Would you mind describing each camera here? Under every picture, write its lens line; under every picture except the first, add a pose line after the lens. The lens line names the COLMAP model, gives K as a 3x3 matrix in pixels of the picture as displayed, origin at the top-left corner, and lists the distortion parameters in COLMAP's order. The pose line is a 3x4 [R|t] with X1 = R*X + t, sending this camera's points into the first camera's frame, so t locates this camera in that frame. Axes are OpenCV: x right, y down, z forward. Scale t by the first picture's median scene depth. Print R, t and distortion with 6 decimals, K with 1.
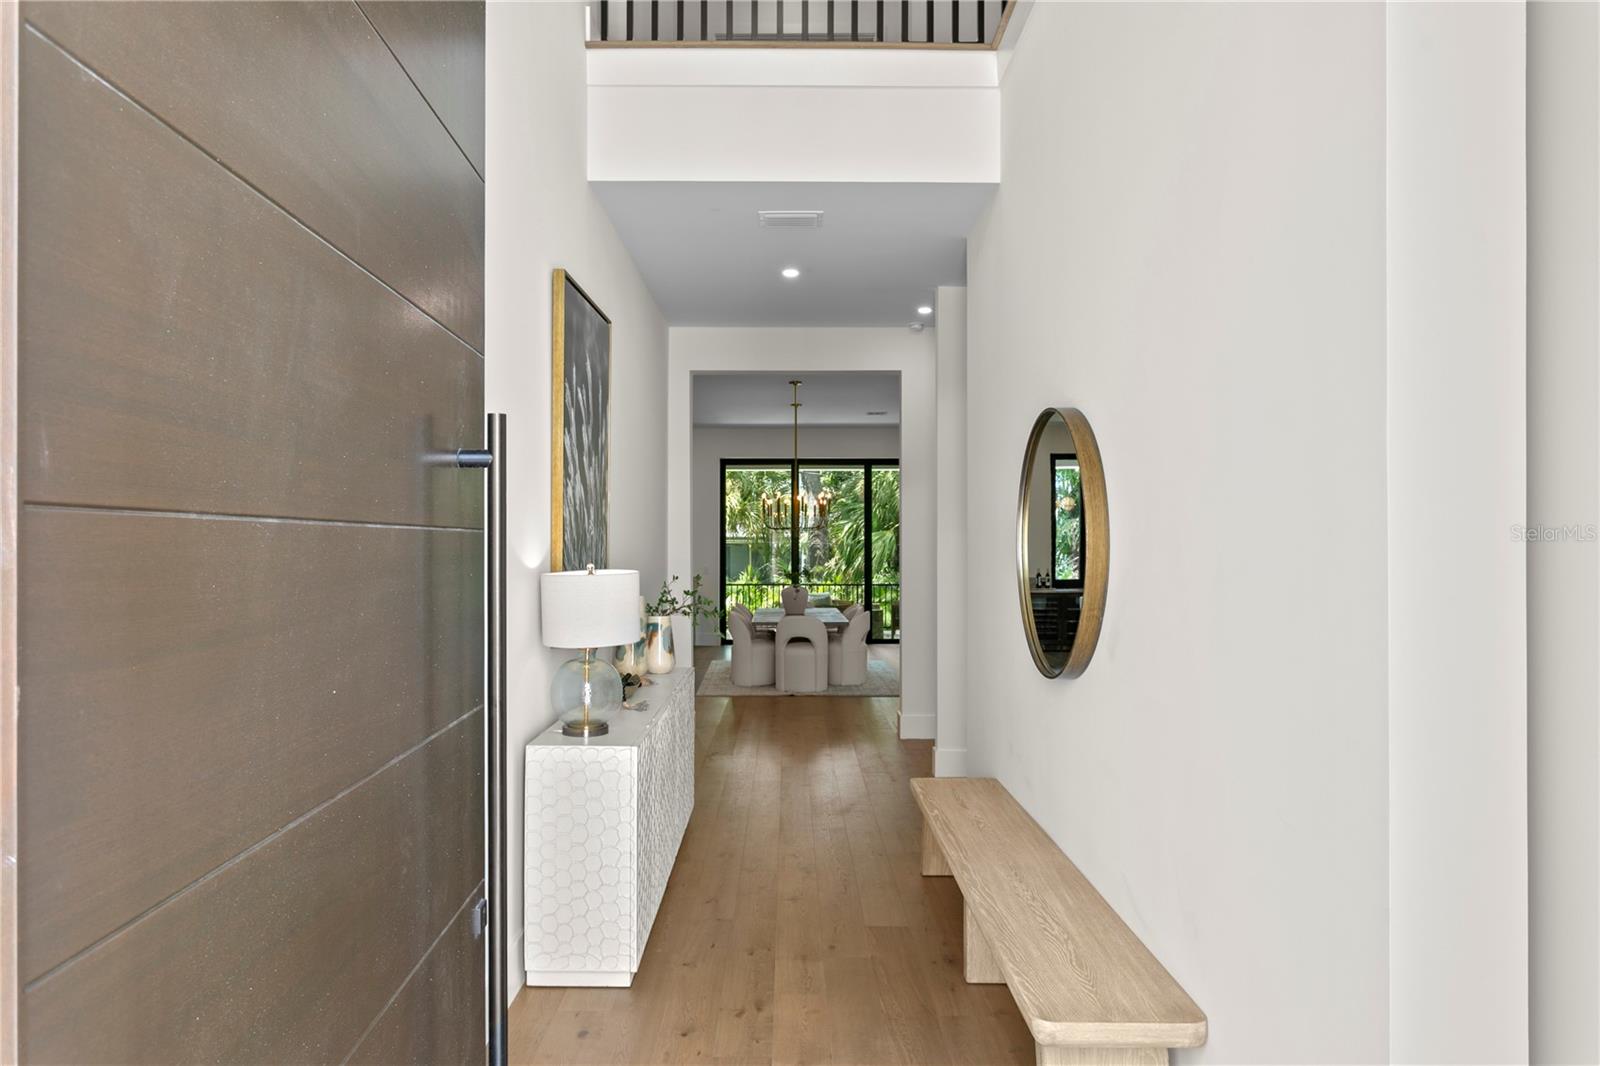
lens RADIAL K [[1059.7, 0, 799.7], [0, 1059.7, 528.5], [0, 0, 1]] dist [0.001300, 0.001417]
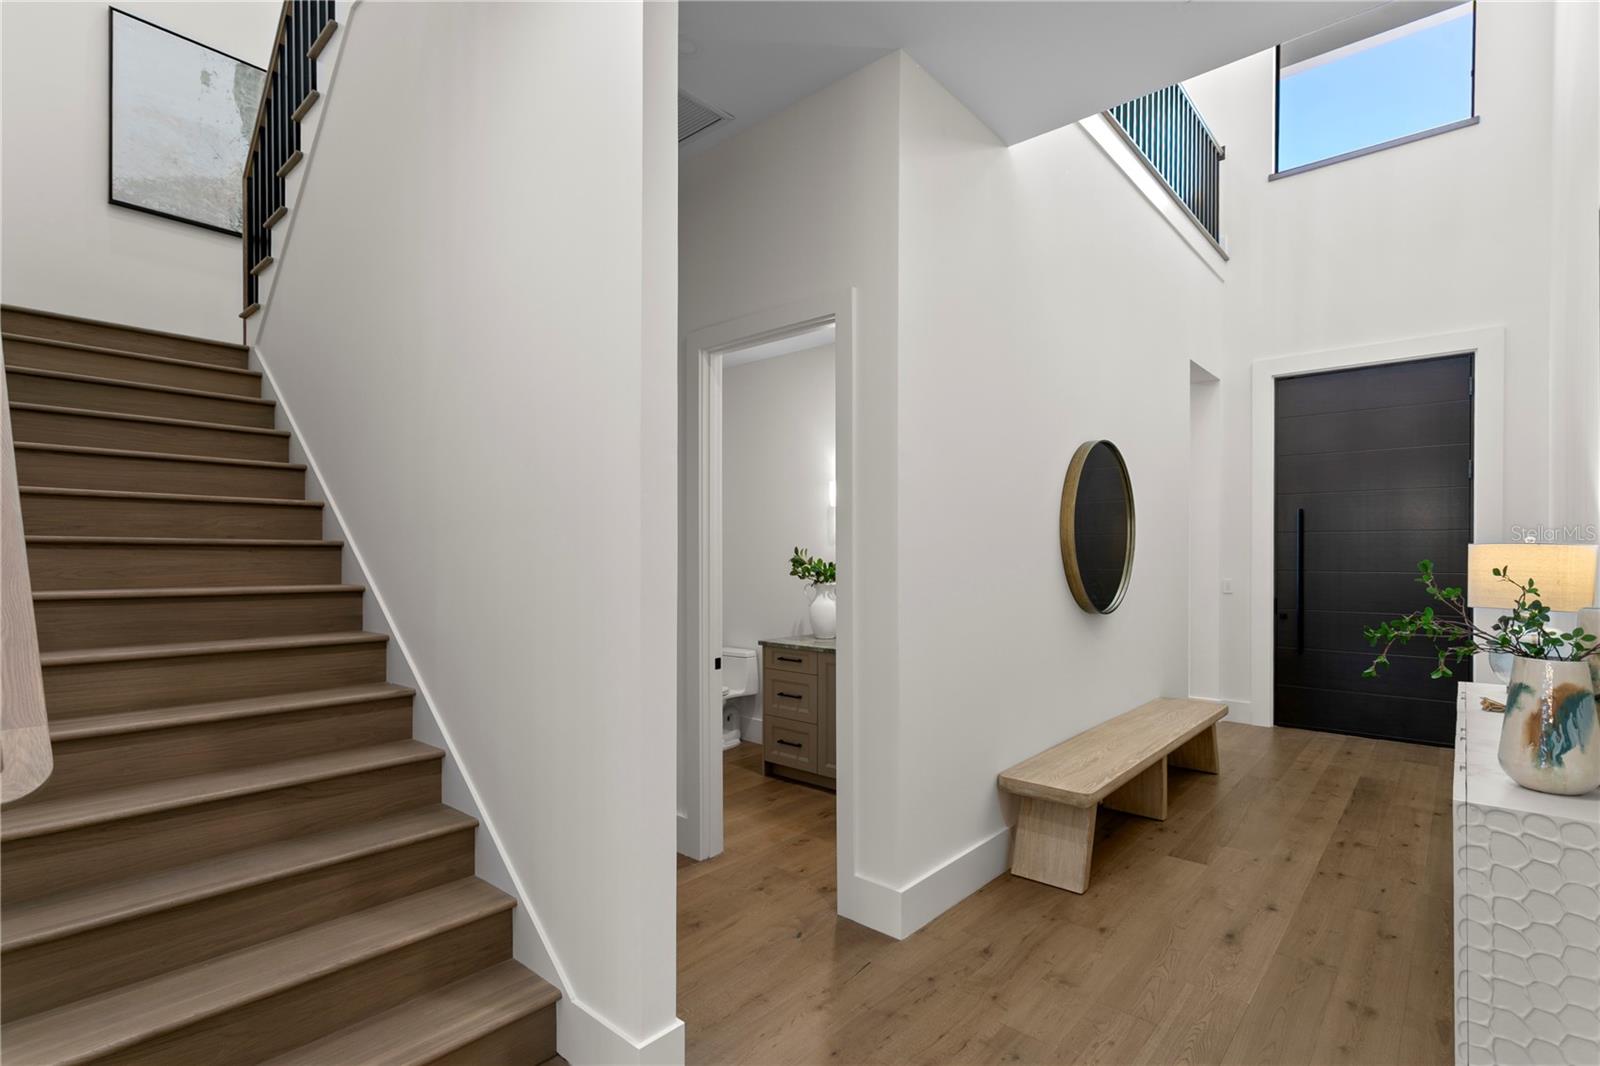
lens RADIAL K [[763.5, 0, 796.6], [0, 763.5, 547.0], [0, 0, 1]] dist [0.001889, 0.000662]
pose [[-0.746421, 0.002446, 0.665469, -0.106268], [-0.006038, 0.999927, -0.010447, 0.039467], [-0.665446, -0.011816, -0.746352, 1.356784]]
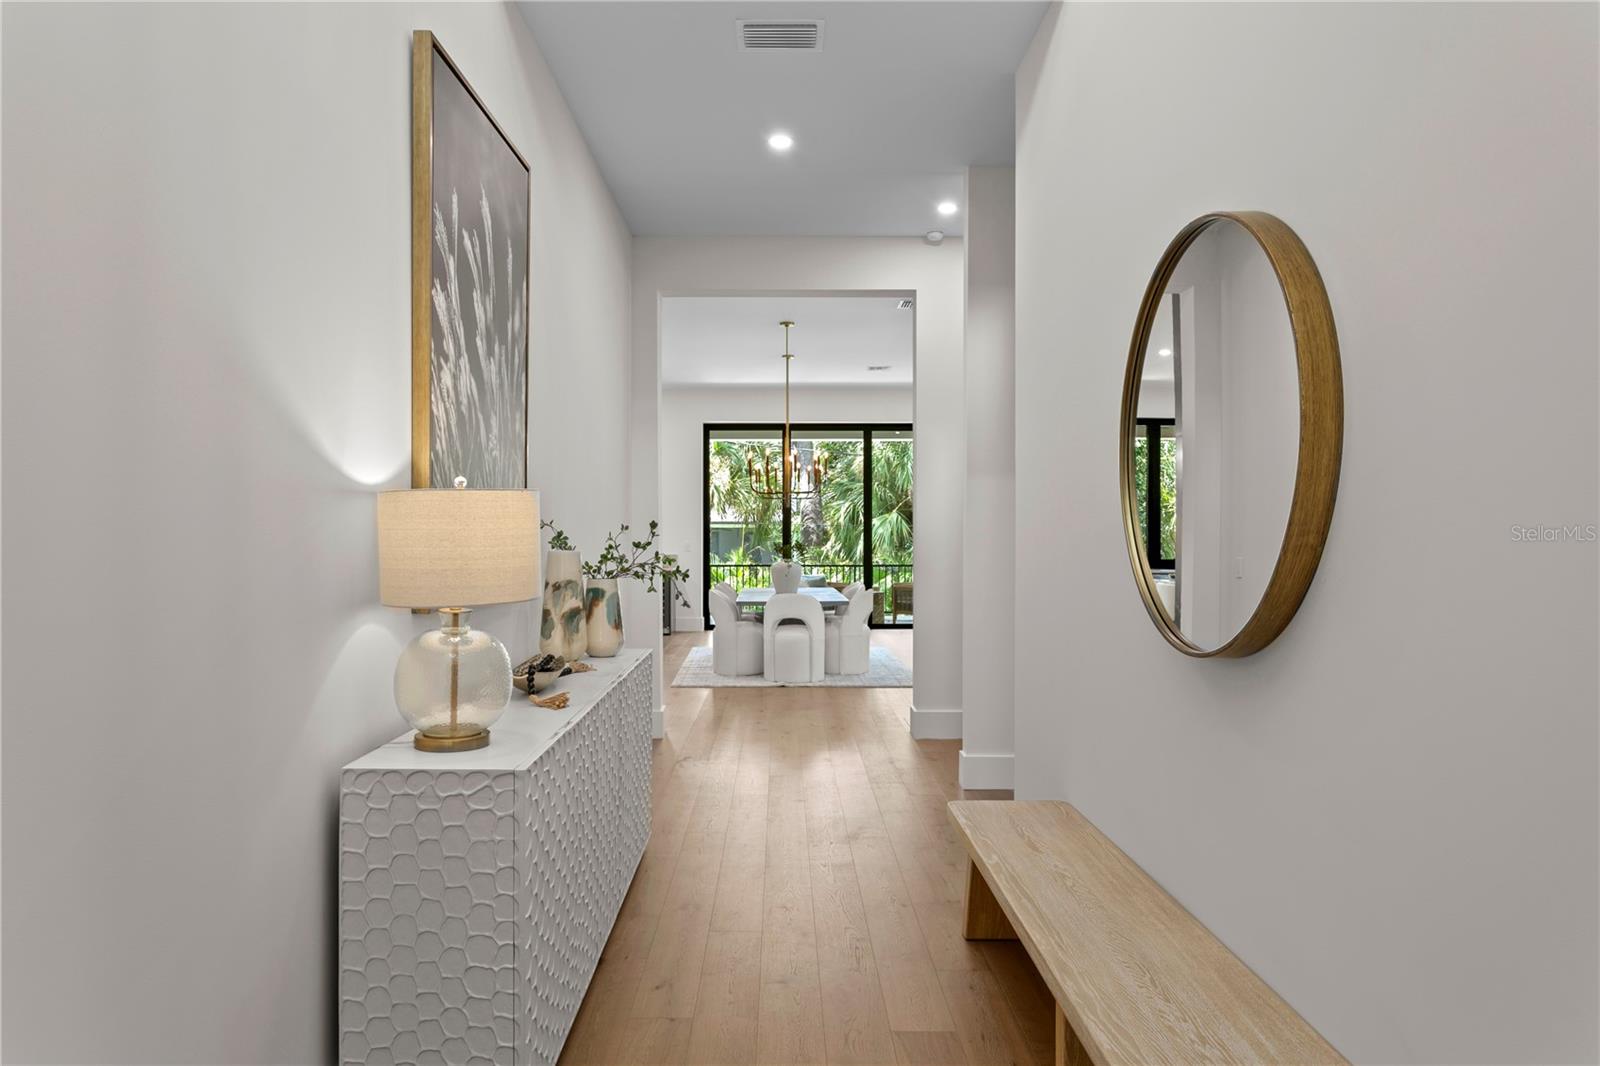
lens RADIAL K [[1059.7, 0, 798.5], [0, 1059.7, 538.4], [0, 0, 1]] dist [0.001300, 0.001417]
pose [[0.999982, 0.000236, 0.005921, 0.000043], [-0.000333, 0.999865, 0.016437, 0.039708], [-0.005916, -0.016439, 0.999847, 0.245251]]
